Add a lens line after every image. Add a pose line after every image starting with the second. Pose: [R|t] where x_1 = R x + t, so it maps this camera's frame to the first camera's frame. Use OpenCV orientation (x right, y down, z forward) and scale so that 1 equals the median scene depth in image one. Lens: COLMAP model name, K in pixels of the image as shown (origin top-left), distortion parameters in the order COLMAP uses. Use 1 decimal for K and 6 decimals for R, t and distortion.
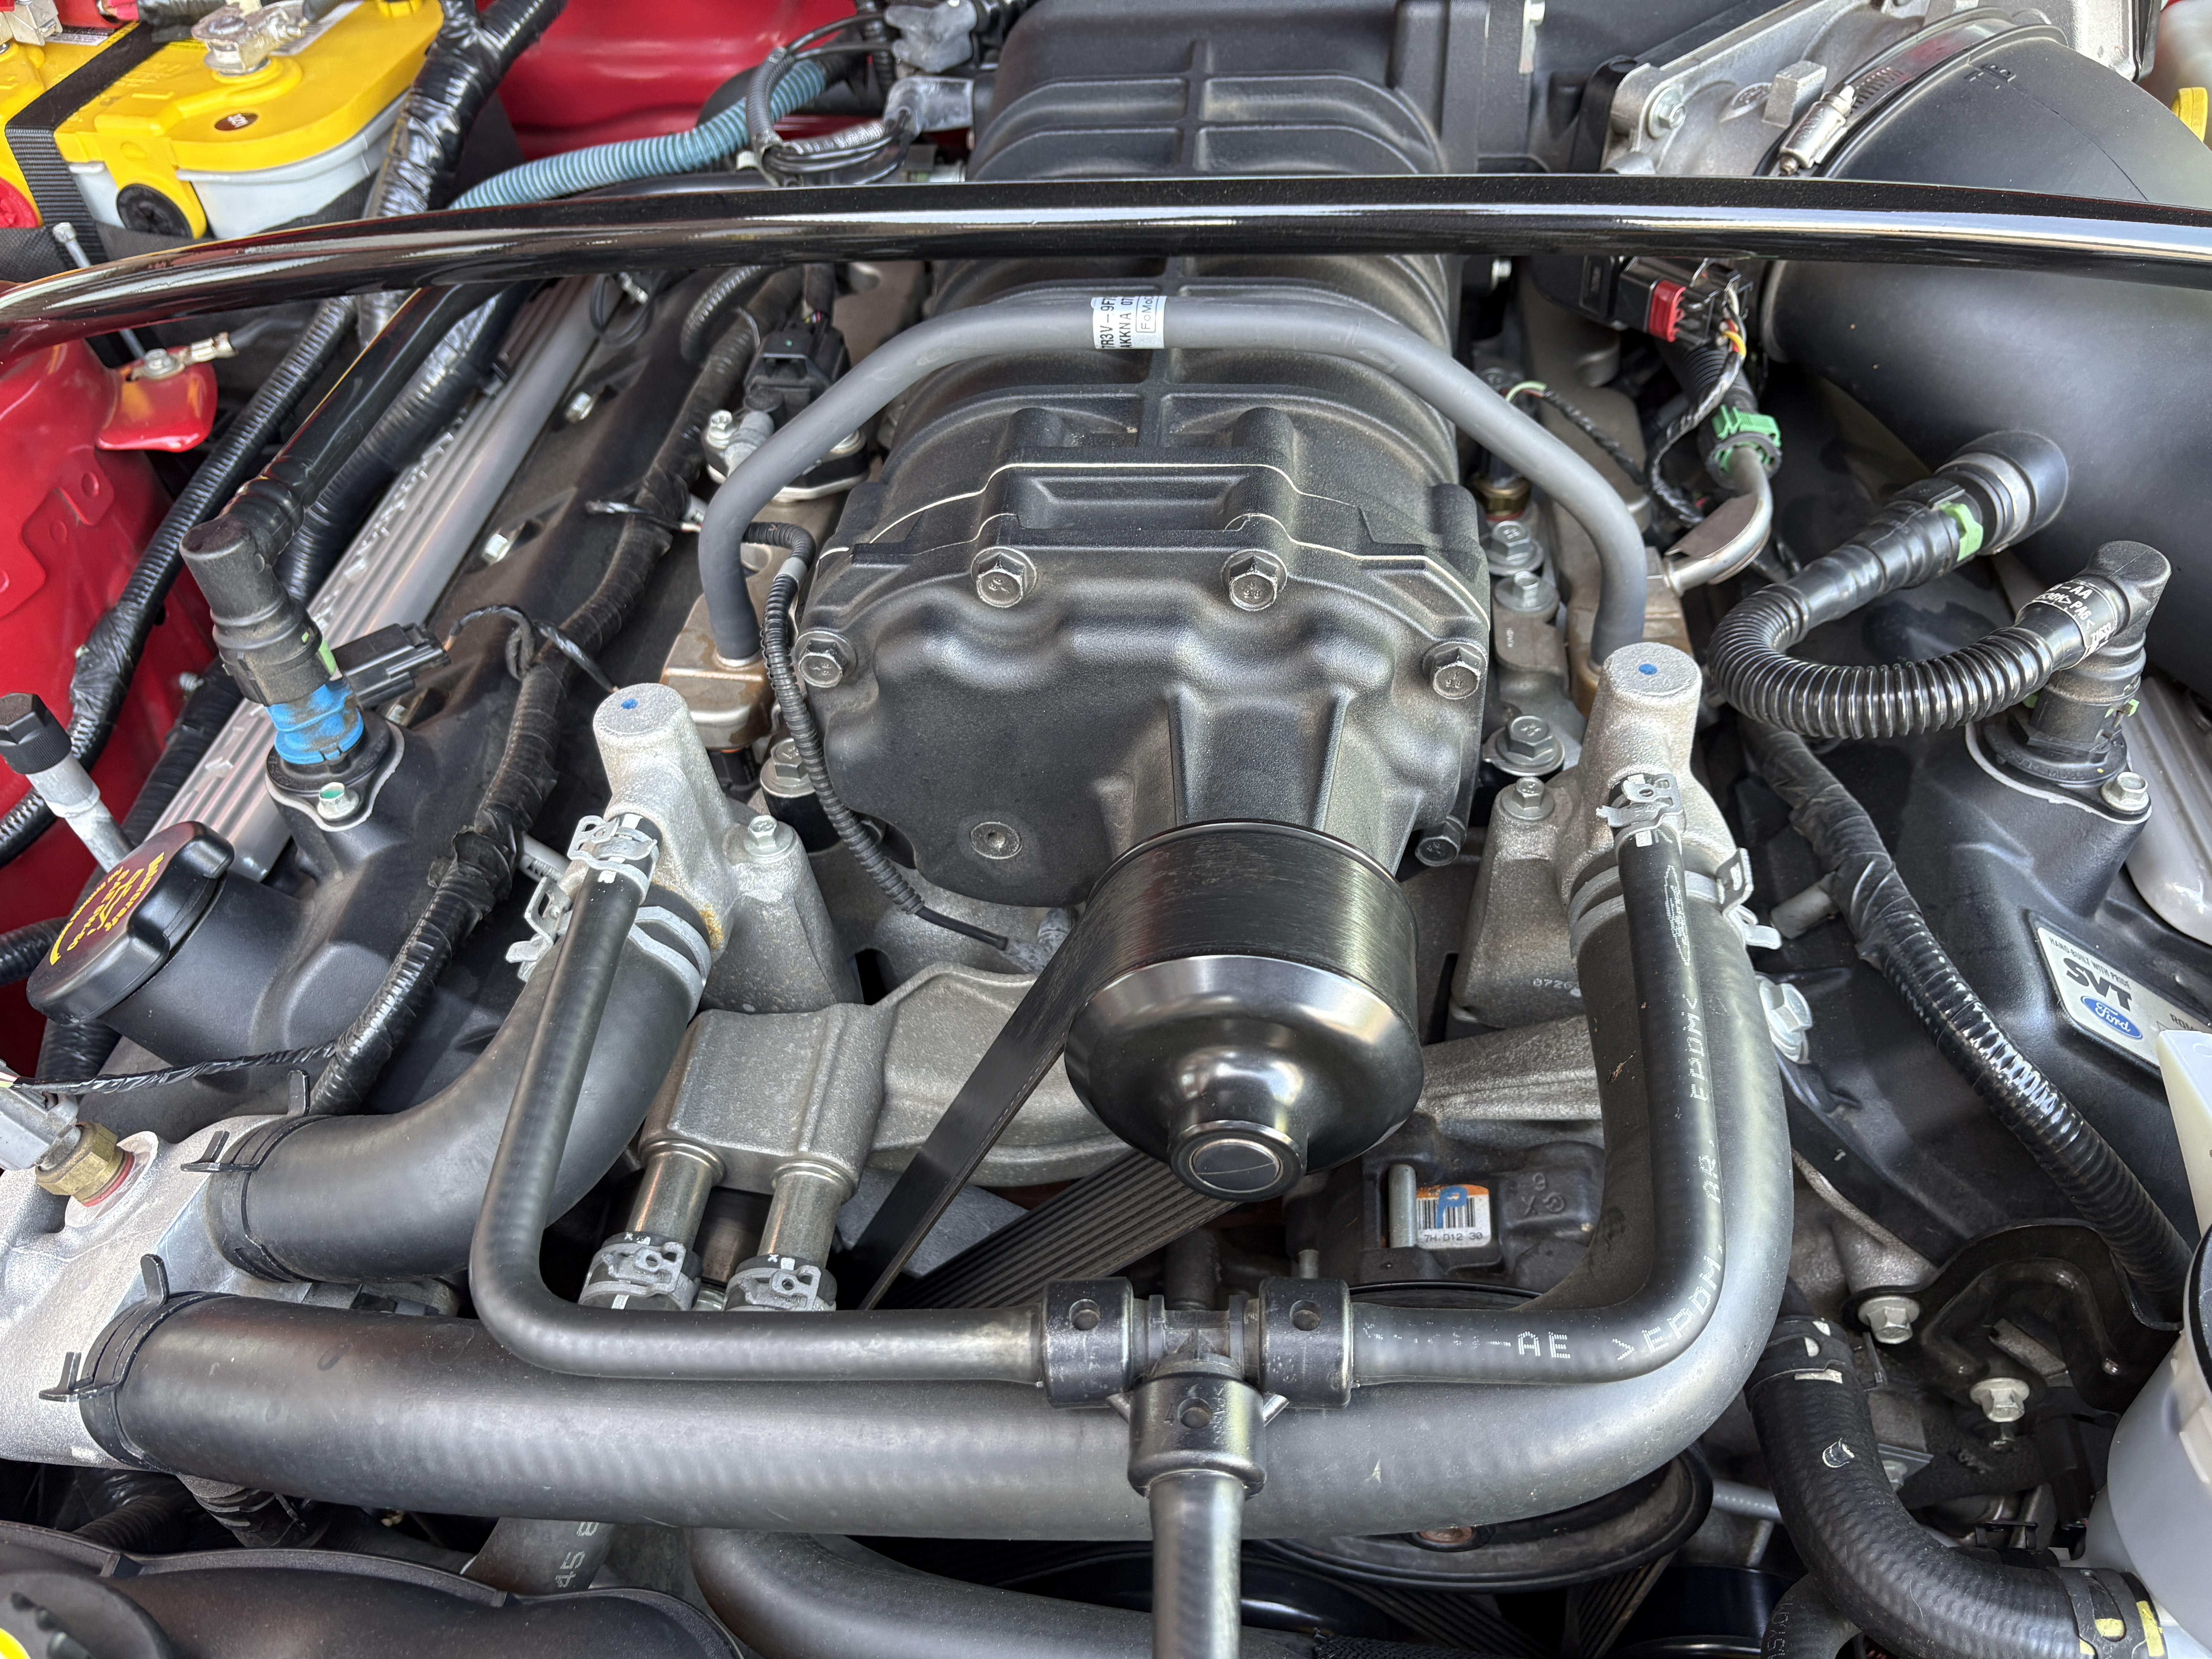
lens RADIAL K [[1683.8, 0, 1106.0], [0, 1683.8, 829.5], [0, 0, 1]] dist [0.012754, -0.015309]
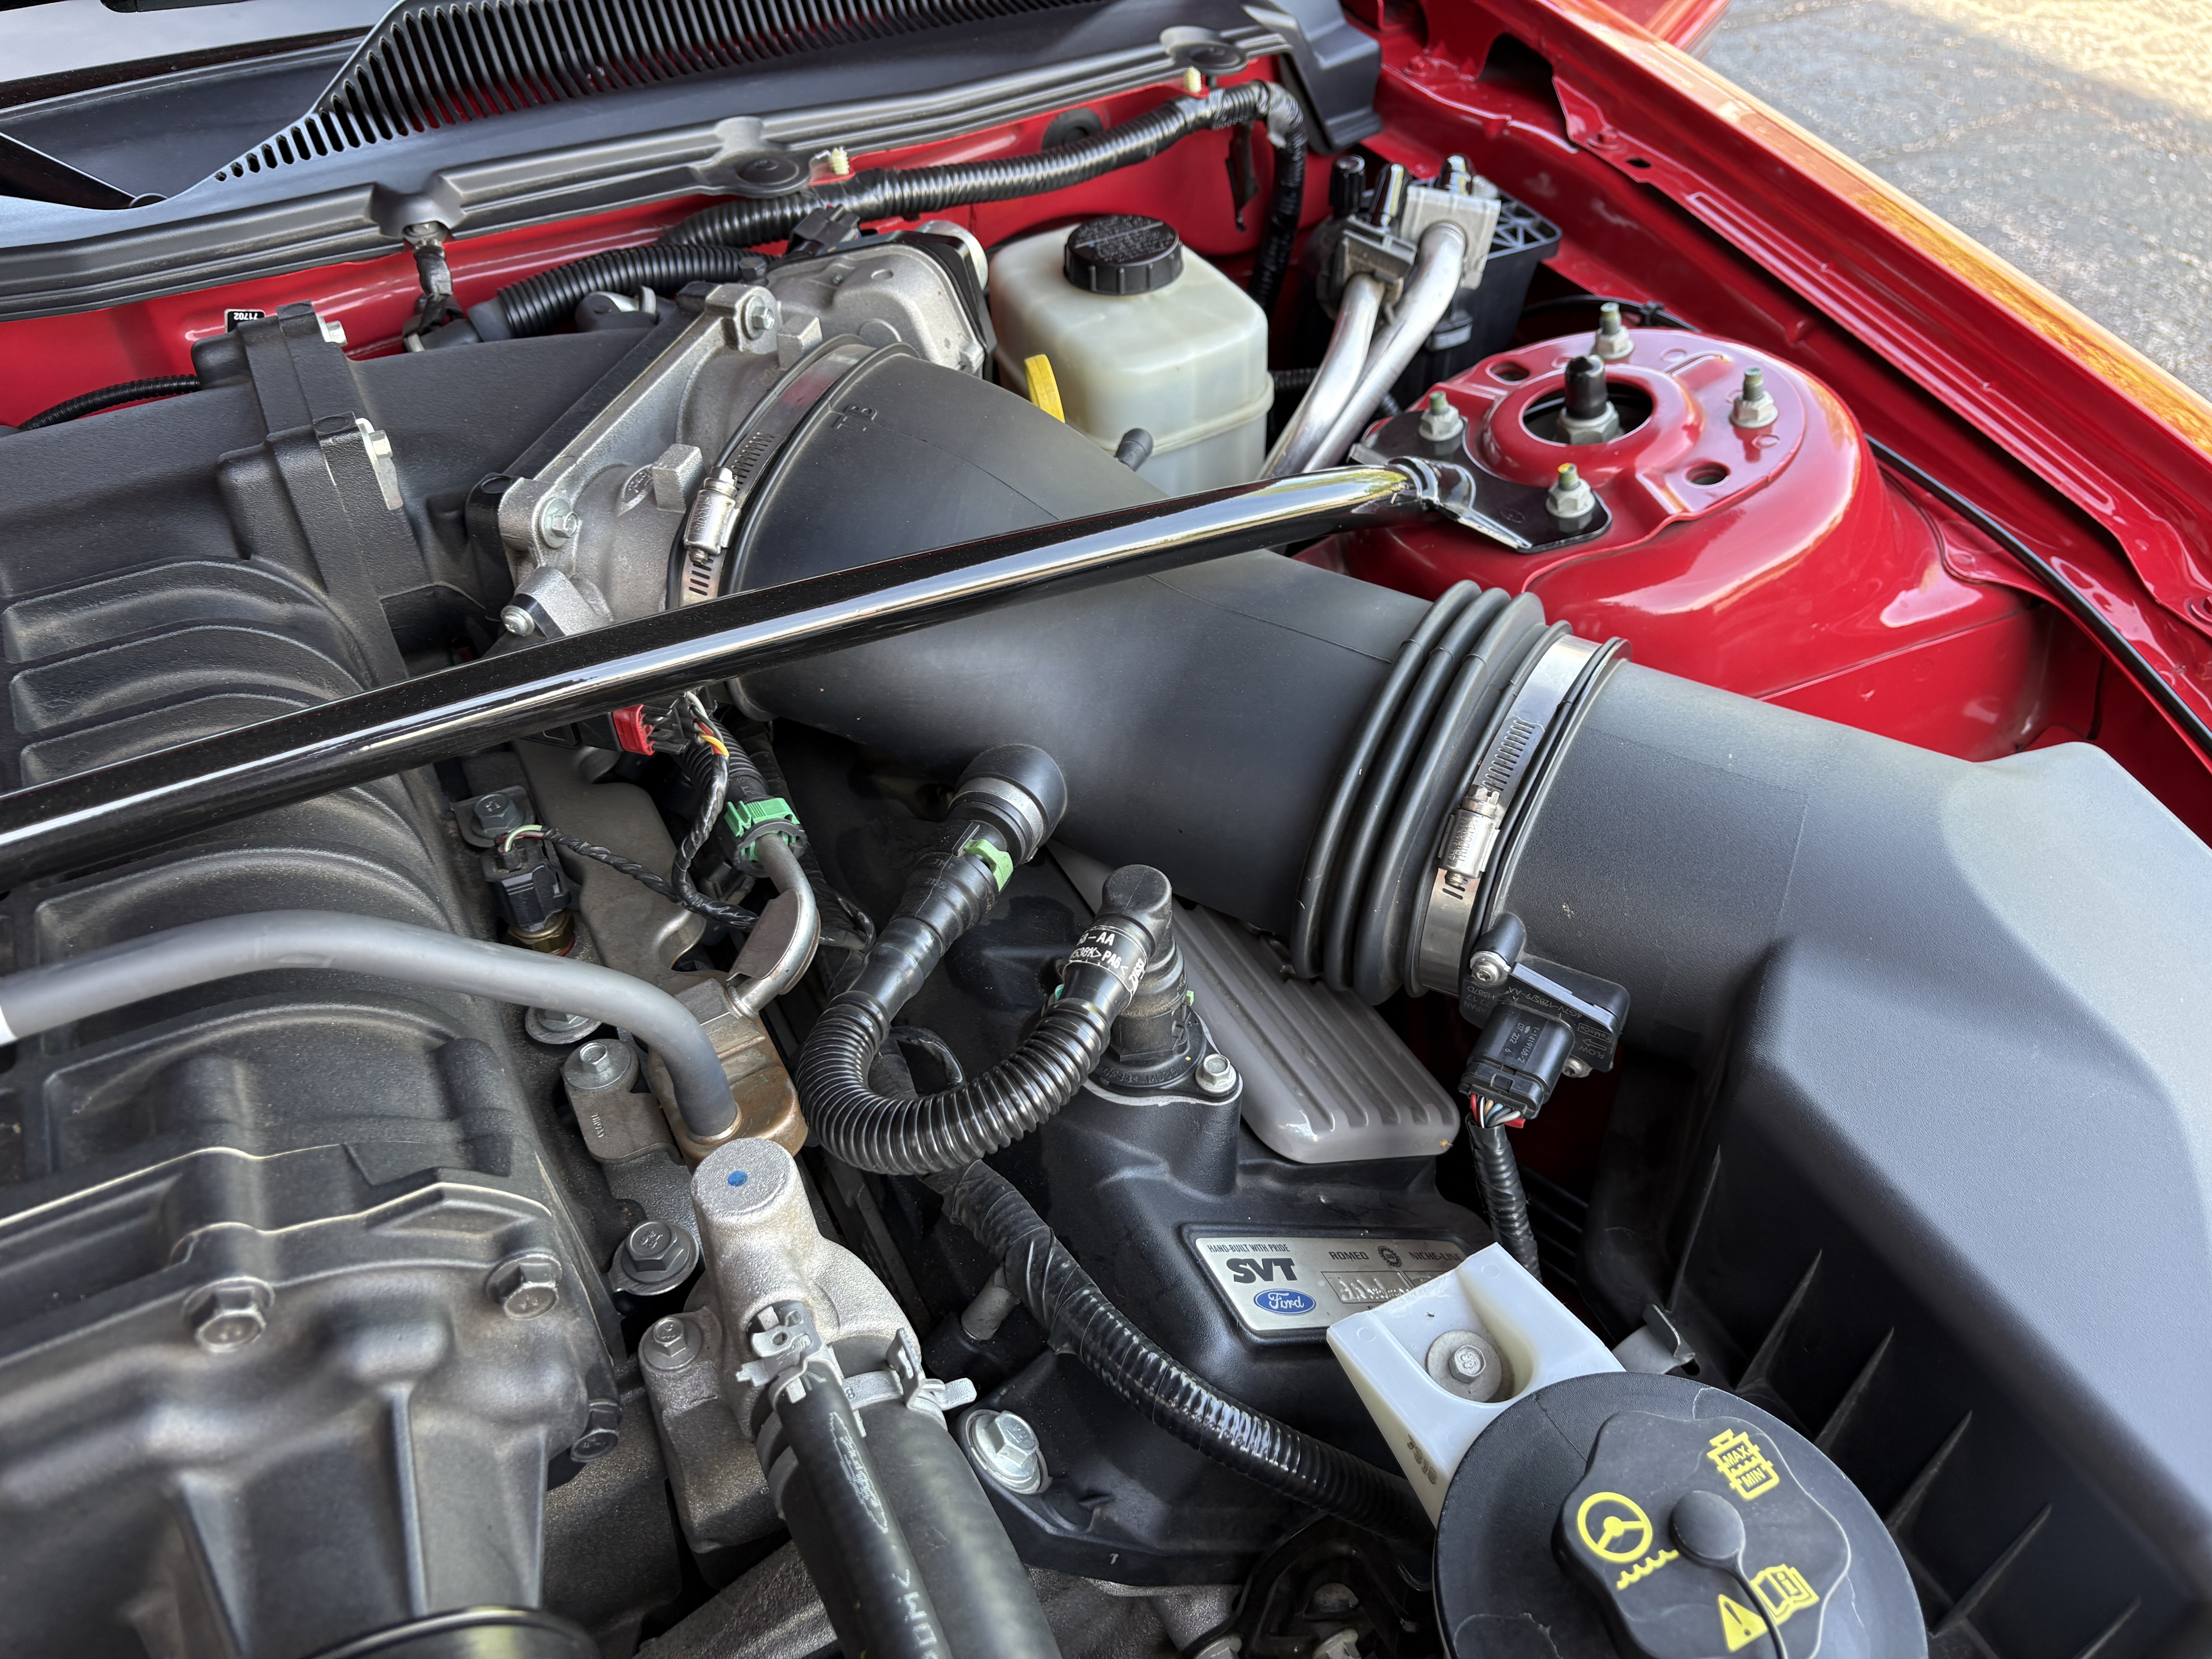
lens RADIAL K [[1679.1, 0, 1106.0], [0, 1679.1, 829.5], [0, 0, 1]] dist [0.000510, -0.000588]
pose [[0.837967, -0.334079, 0.431511, 0.139191], [0.367585, 0.929970, 0.006161, -0.175257], [-0.403351, 0.153454, 0.902087, 0.068520]]
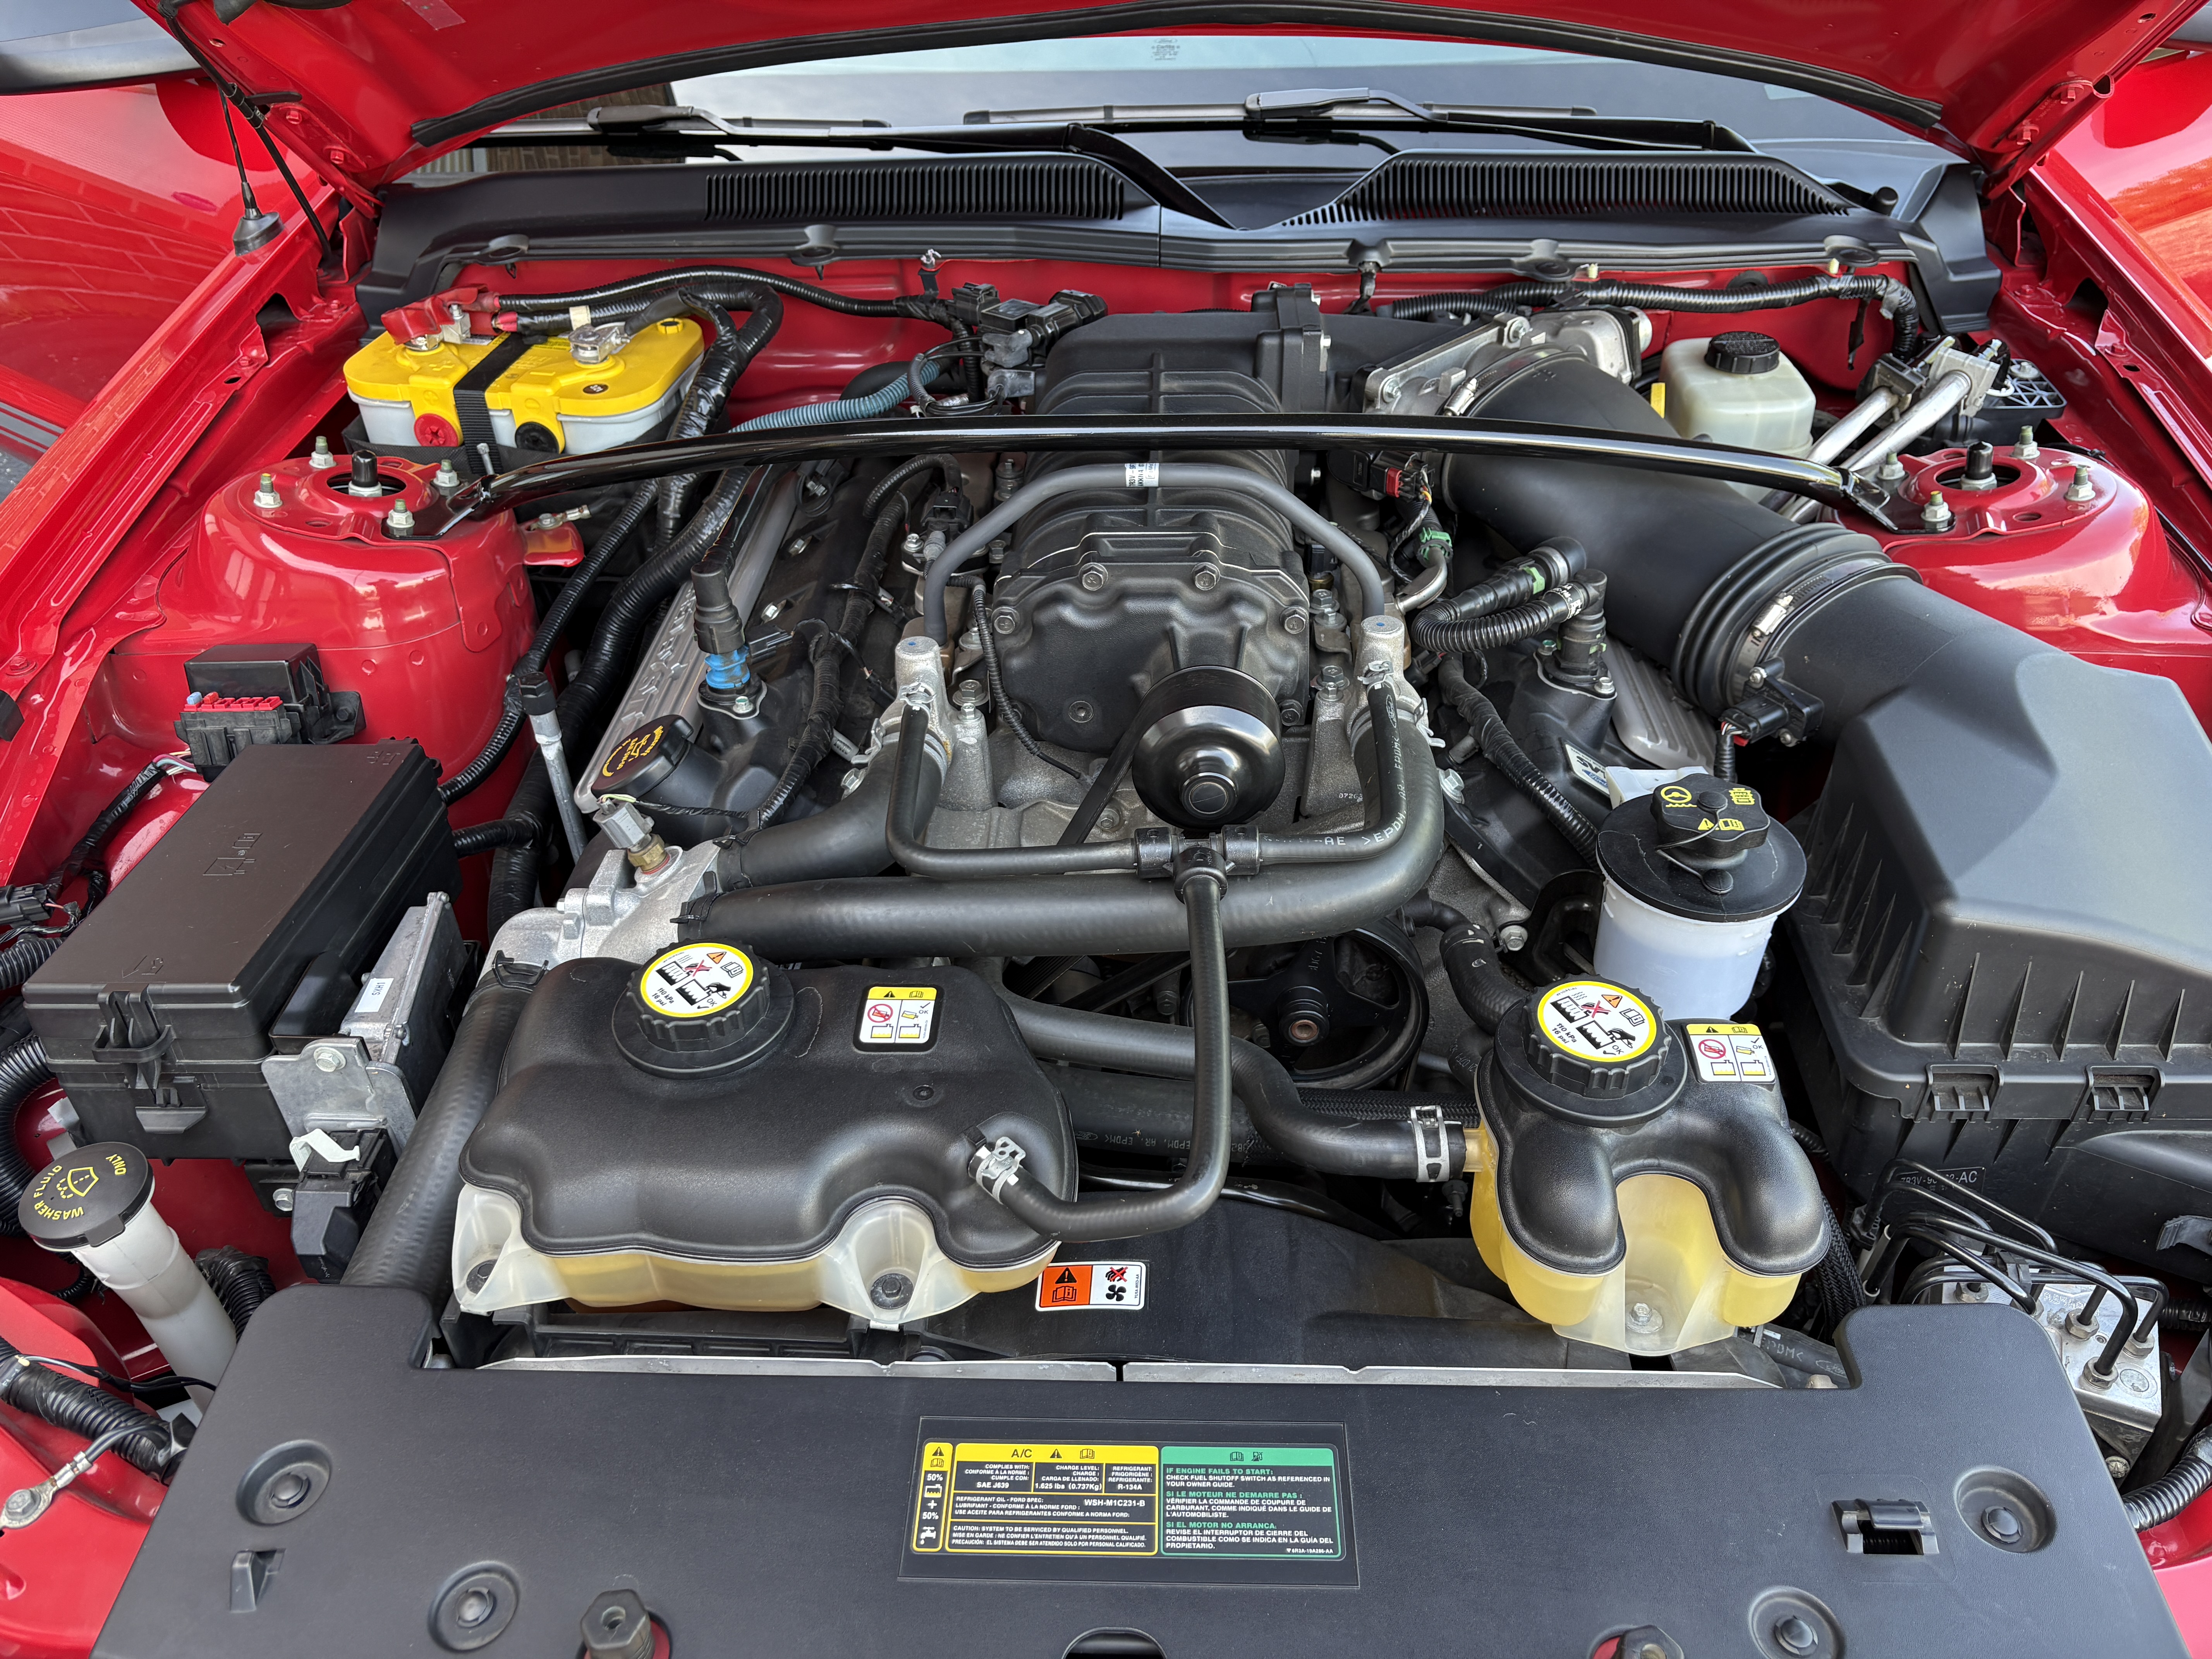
lens RADIAL K [[1648.5, 0, 1112.5], [0, 1648.5, 846.8], [0, 0, 1]] dist [0.020137, -0.004729]
pose [[0.996786, -0.005786, 0.079907, -0.176639], [0.017992, 0.988080, -0.152888, 0.447612], [-0.078070, 0.153834, 0.985008, -0.911901]]
